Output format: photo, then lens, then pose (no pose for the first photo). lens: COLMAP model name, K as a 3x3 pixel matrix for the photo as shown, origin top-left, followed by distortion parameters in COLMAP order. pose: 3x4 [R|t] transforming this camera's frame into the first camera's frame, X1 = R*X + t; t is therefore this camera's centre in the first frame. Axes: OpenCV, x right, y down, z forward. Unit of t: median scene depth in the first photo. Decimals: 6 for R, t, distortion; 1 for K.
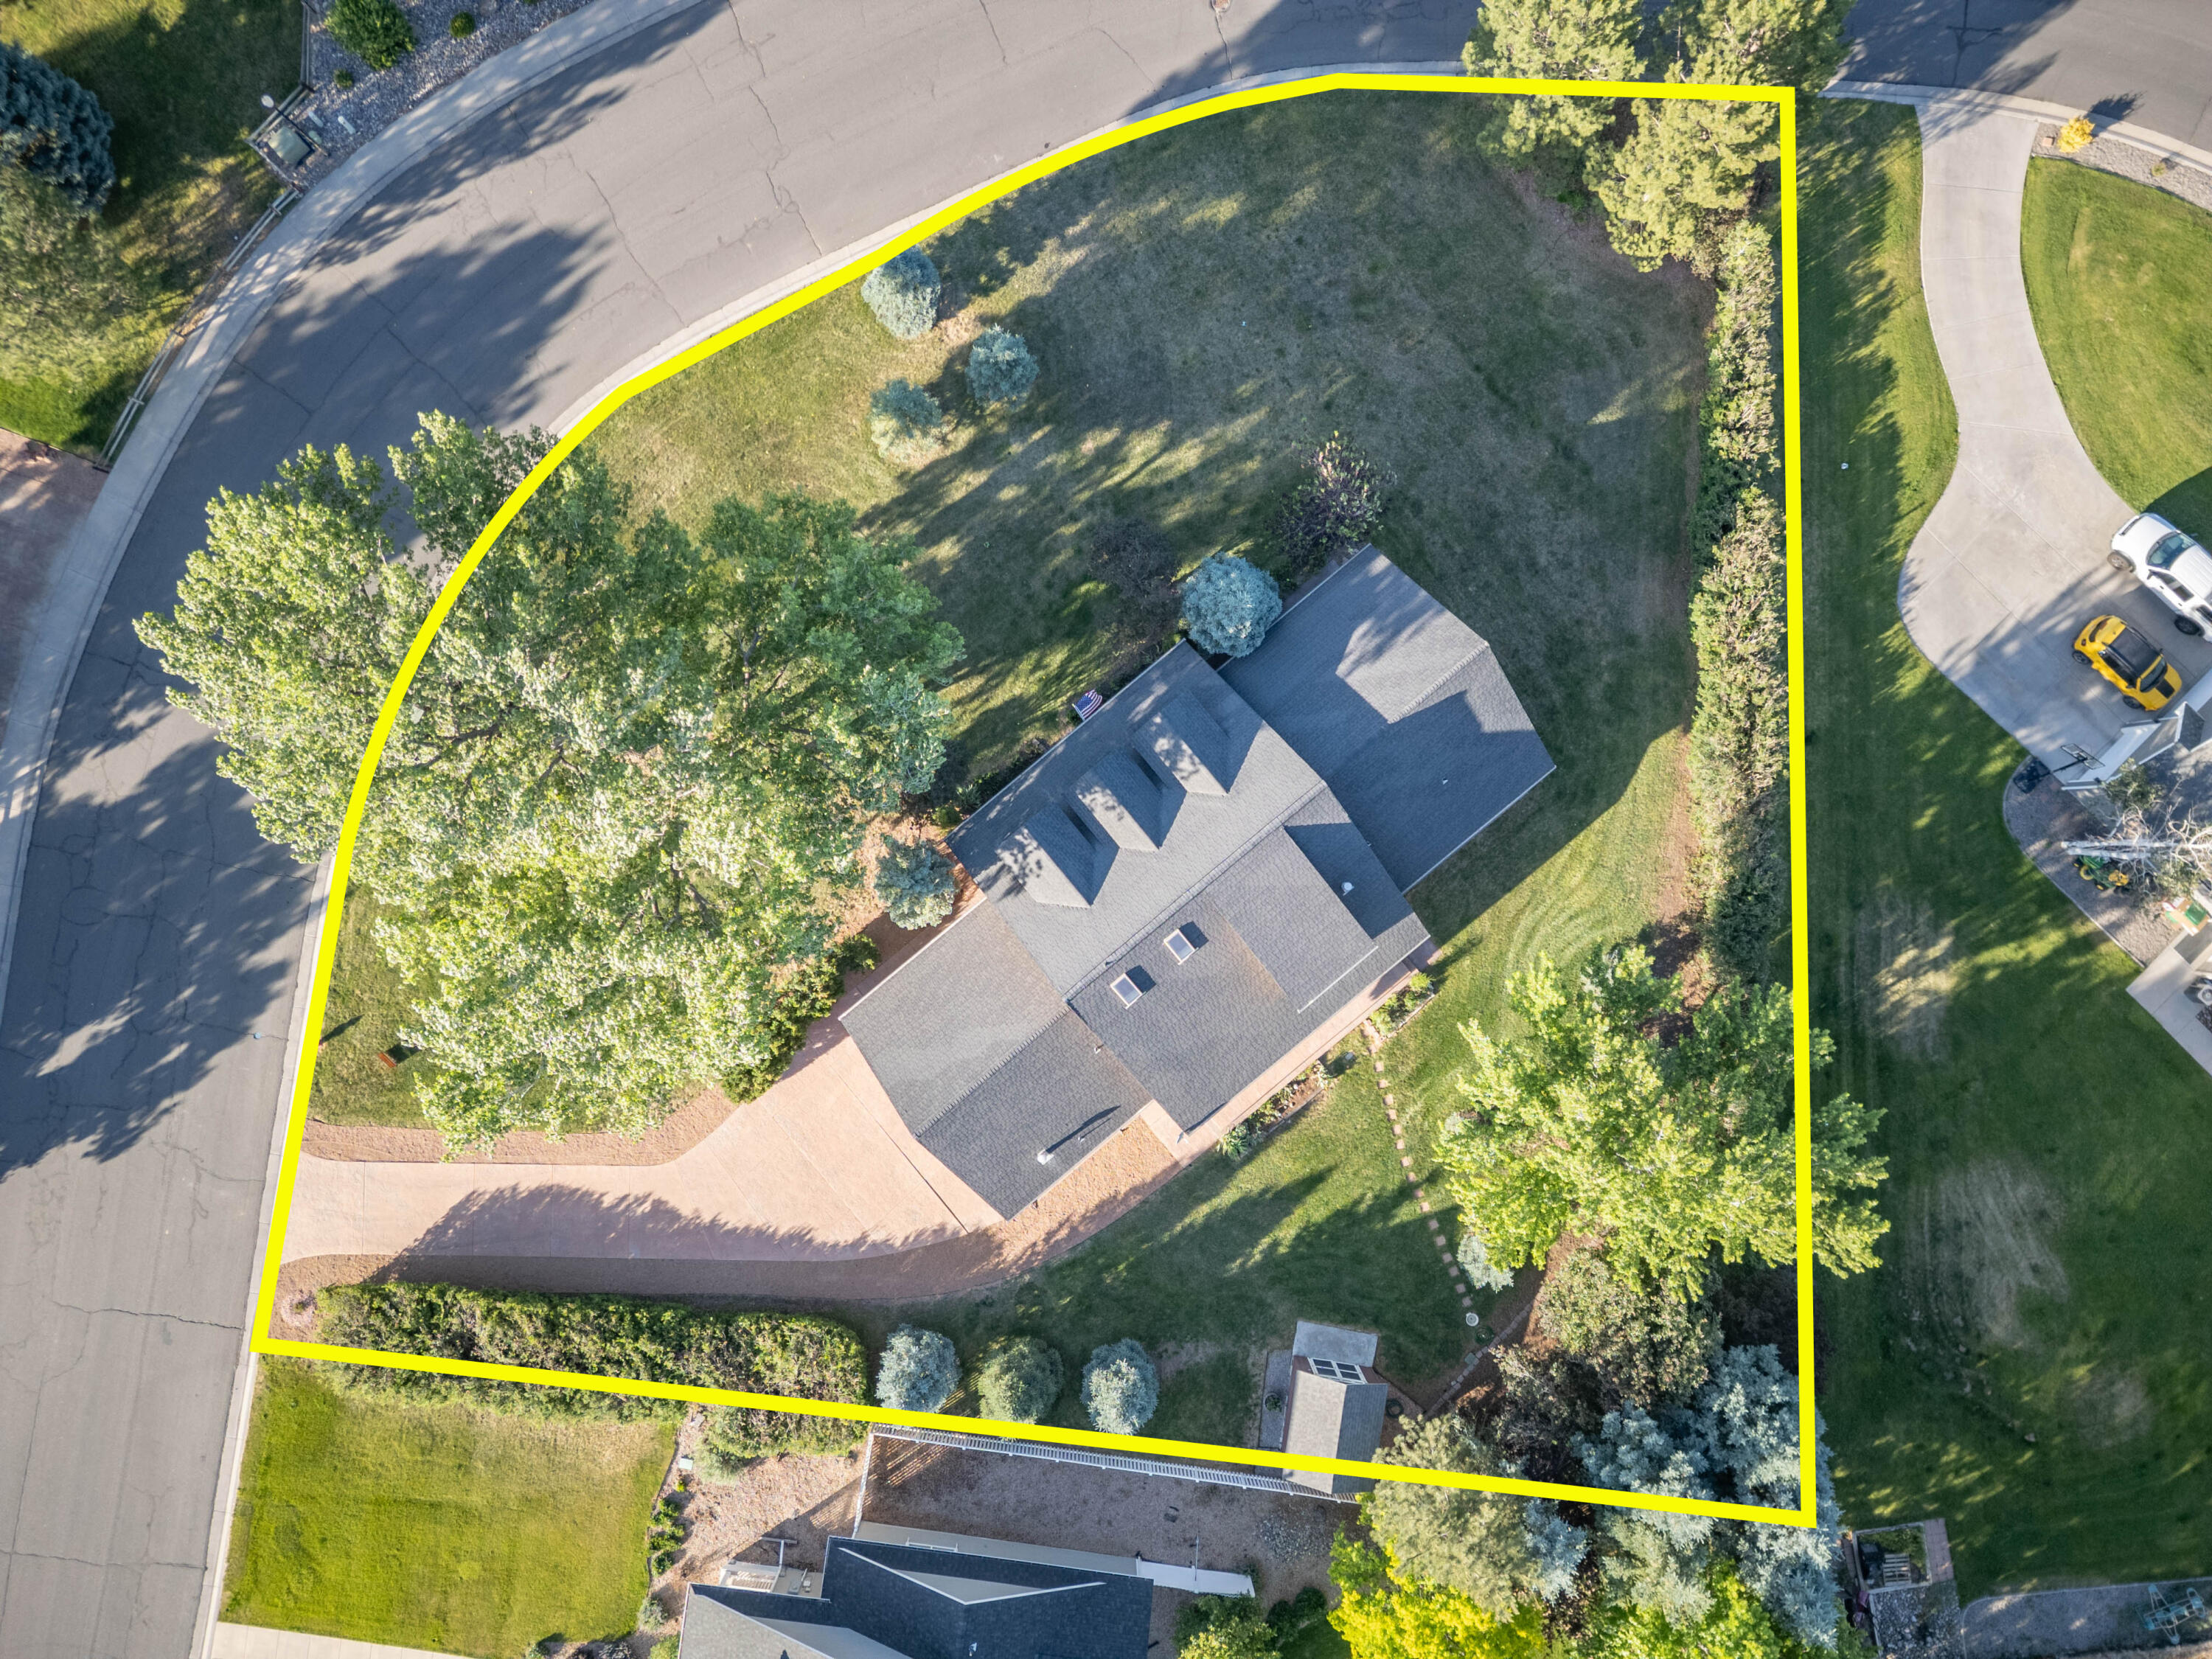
lens RADIAL K [[1549.9, 0, 1118.5], [0, 1549.9, 835.0], [0, 0, 1]] dist [0.052948, -0.041188]
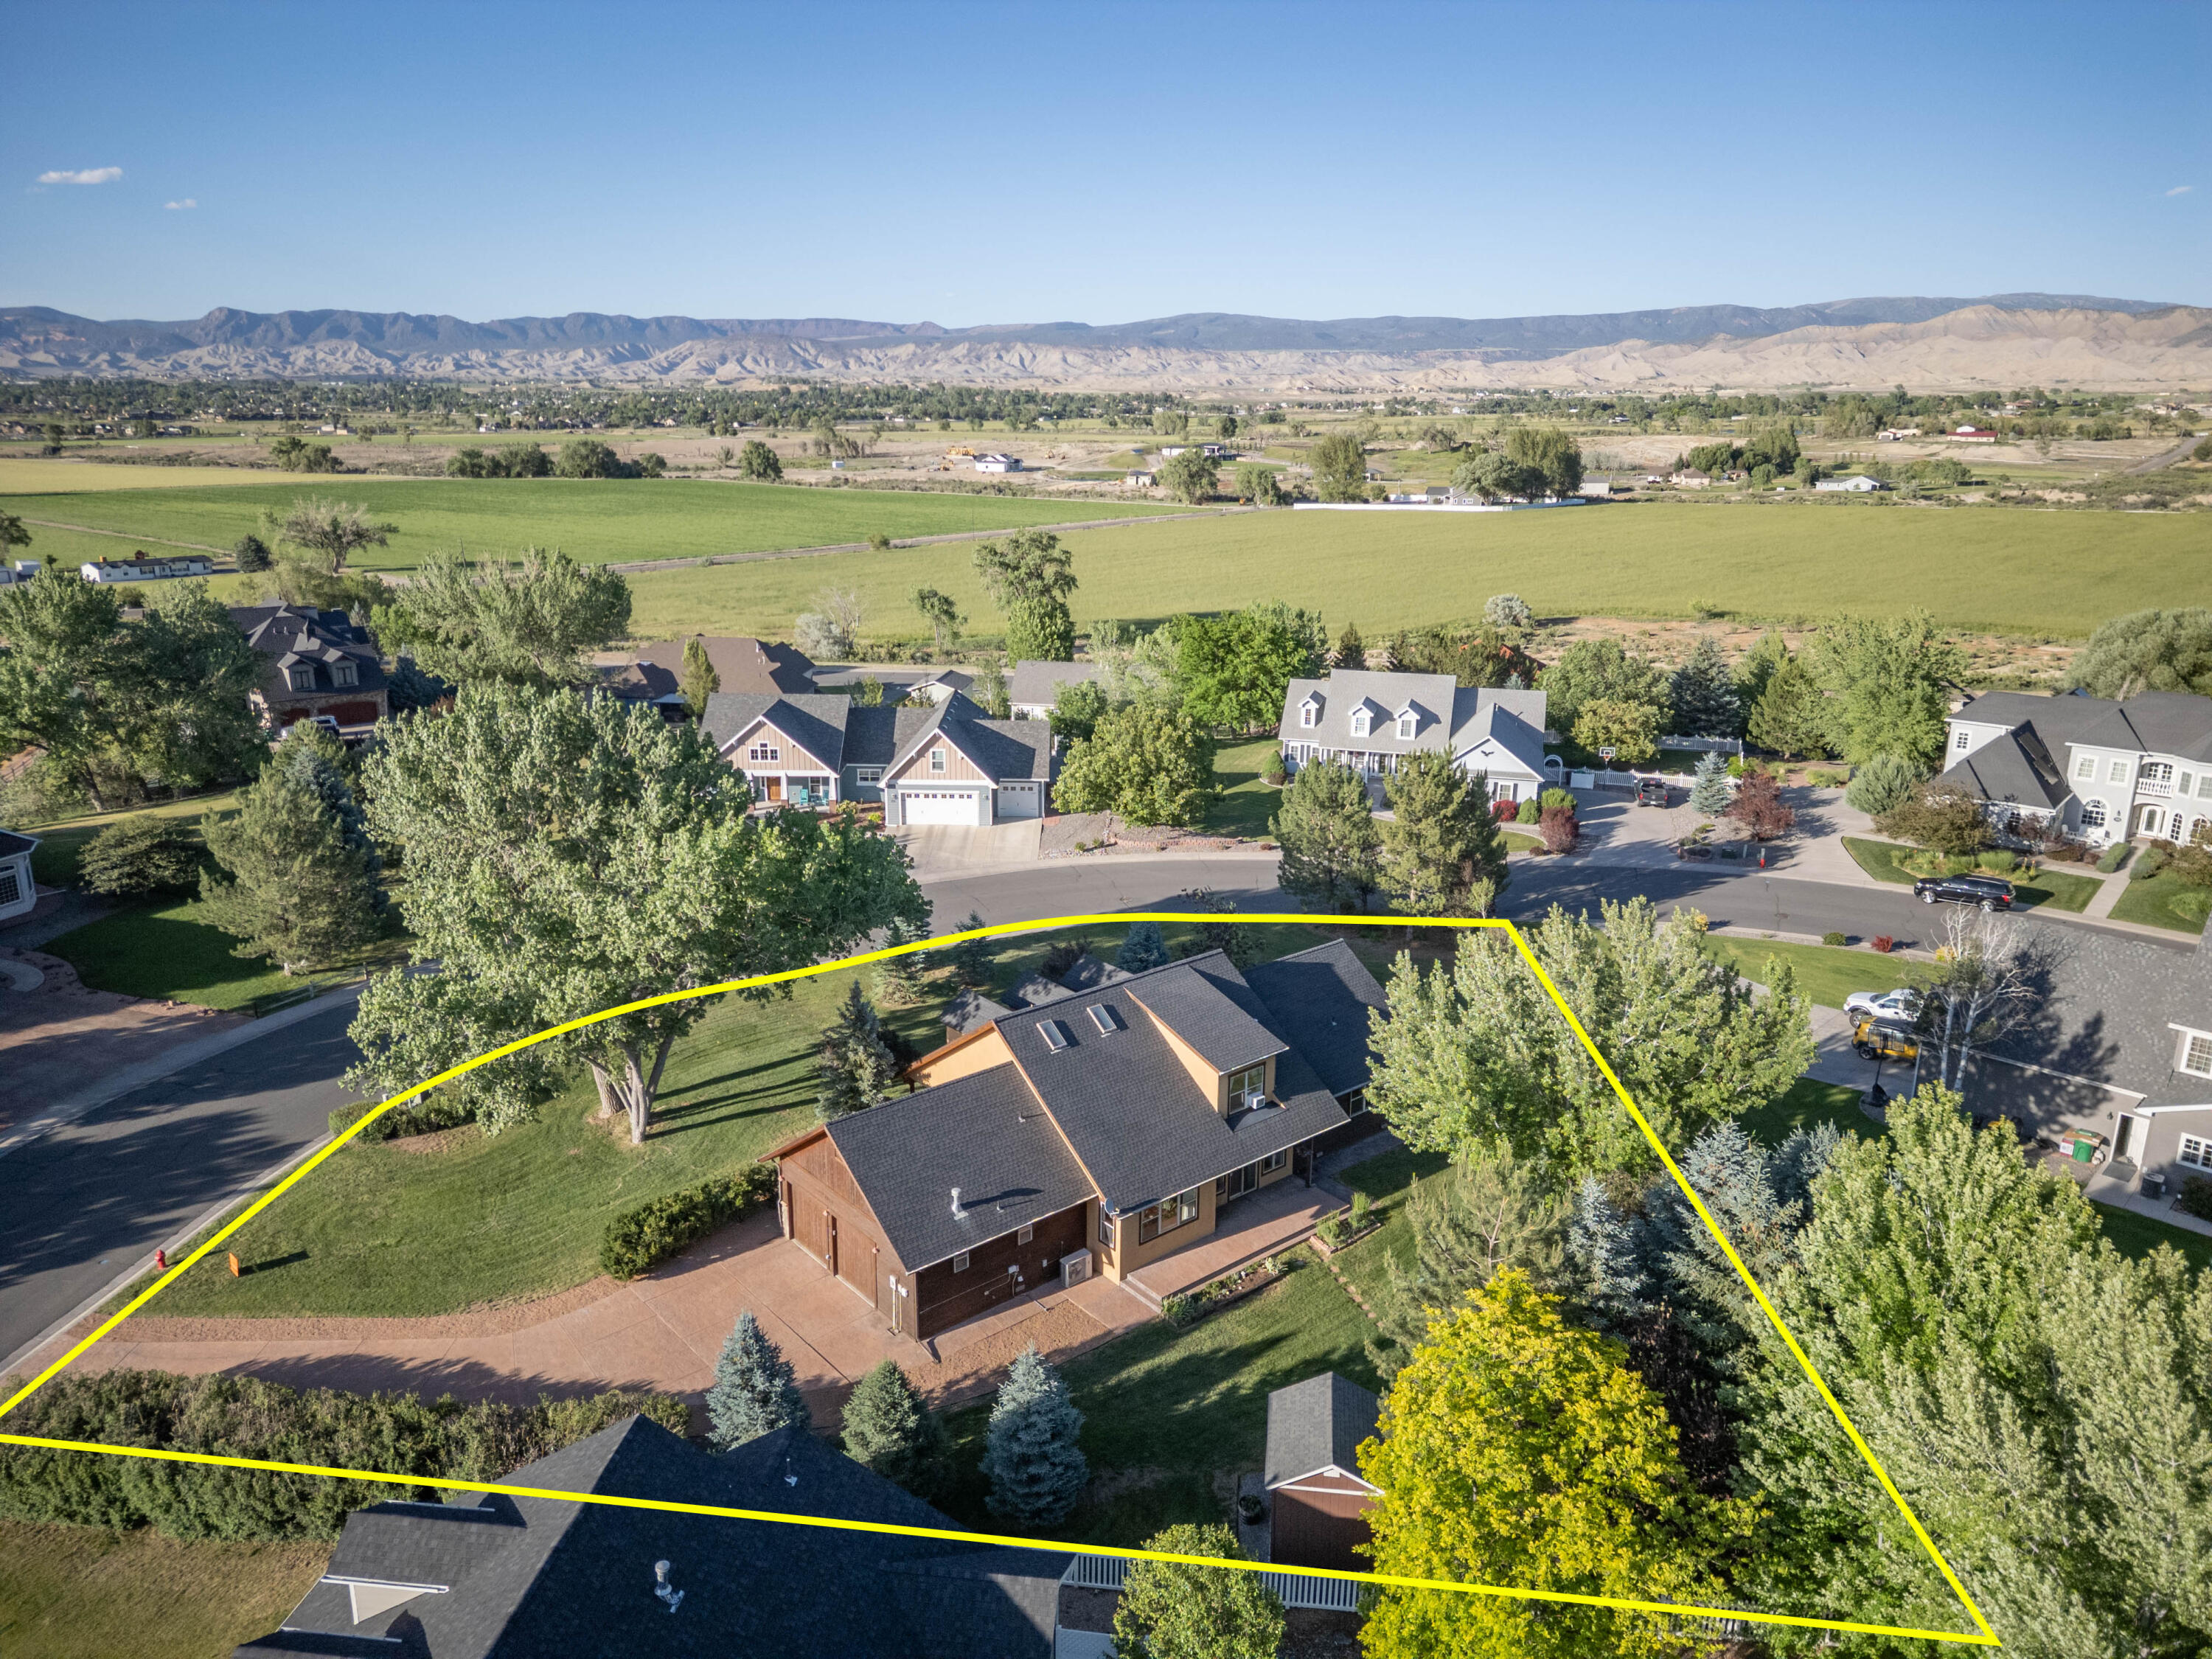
lens RADIAL K [[1549.9, 0, 1098.6], [0, 1549.9, 838.9], [0, 0, 1]] dist [0.052948, -0.041188]
pose [[0.999937, -0.000062, 0.011196, 0.022187], [0.010815, 0.264243, -0.964395, 0.956618], [-0.002899, 0.964456, 0.264227, 0.519153]]
